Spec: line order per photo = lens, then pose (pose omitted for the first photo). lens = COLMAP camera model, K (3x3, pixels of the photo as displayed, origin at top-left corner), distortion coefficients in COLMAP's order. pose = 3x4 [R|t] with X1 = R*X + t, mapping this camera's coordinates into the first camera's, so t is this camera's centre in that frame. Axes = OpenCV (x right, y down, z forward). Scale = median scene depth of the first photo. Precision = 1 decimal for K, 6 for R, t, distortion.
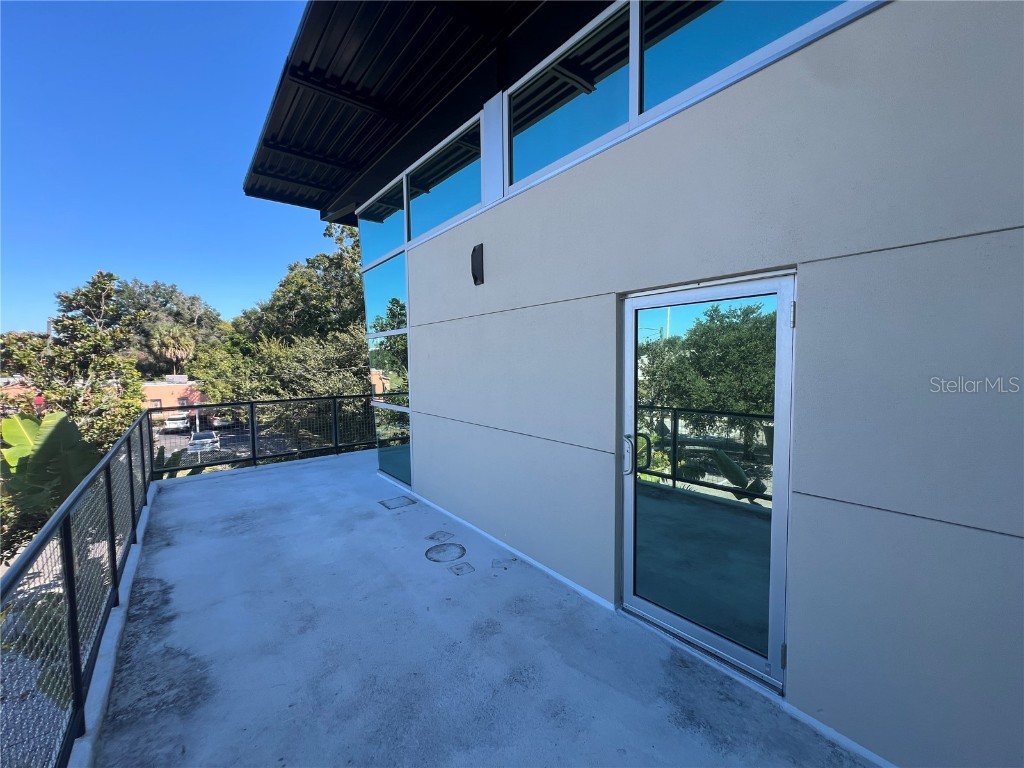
lens RADIAL K [[408.1, 0, 511.1], [0, 408.1, 385.9], [0, 0, 1]] dist [-0.002167, 0.000282]
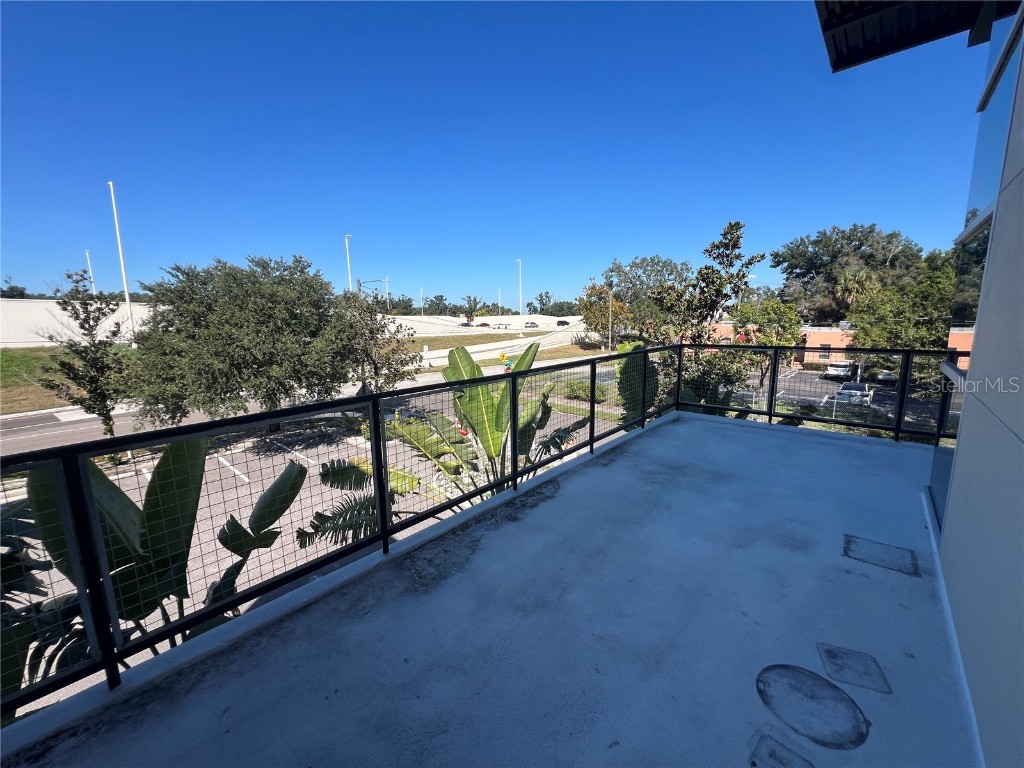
lens RADIAL K [[408.1, 0, 514.0], [0, 408.1, 383.5], [0, 0, 1]] dist [-0.002167, 0.000282]
pose [[0.166124, 0.166142, -0.972008, 0.120069], [-0.045785, 0.985941, 0.160699, 0.006433], [0.985041, 0.017808, 0.171395, 0.449938]]
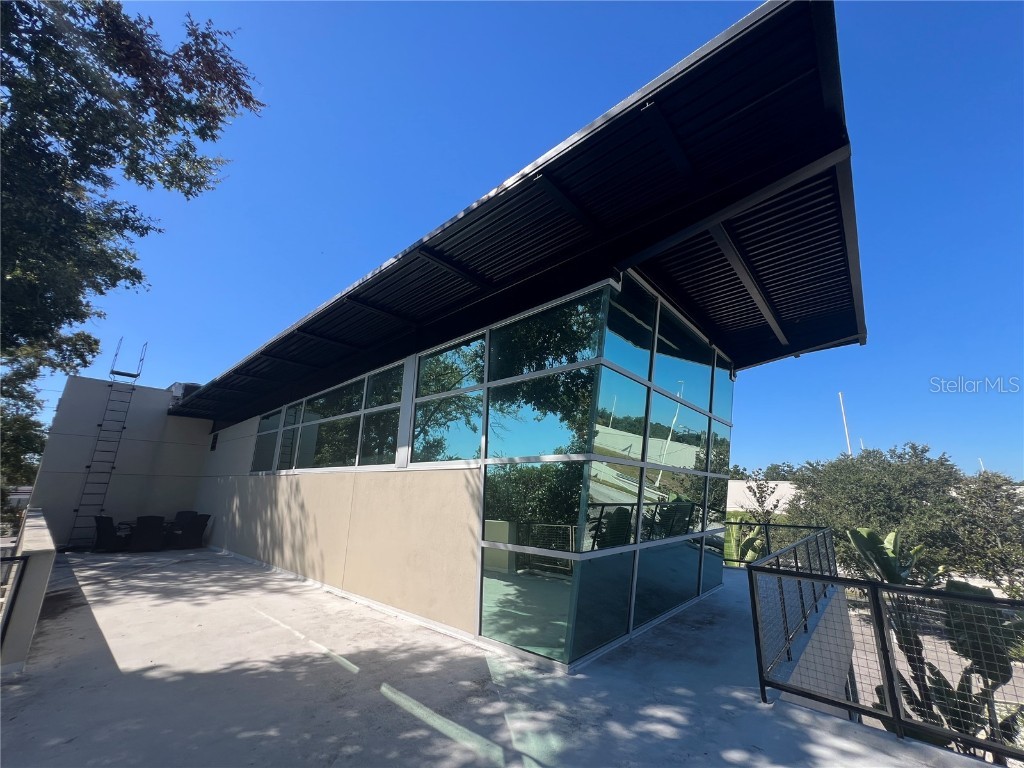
lens RADIAL K [[408.1, 0, 510.2], [0, 408.1, 387.4], [0, 0, 1]] dist [-0.002167, 0.000282]
pose [[-0.985700, -0.051448, -0.160462, 0.723574], [-0.021016, 0.982351, -0.185862, -0.192704], [0.167192, -0.179832, -0.969385, 2.853942]]
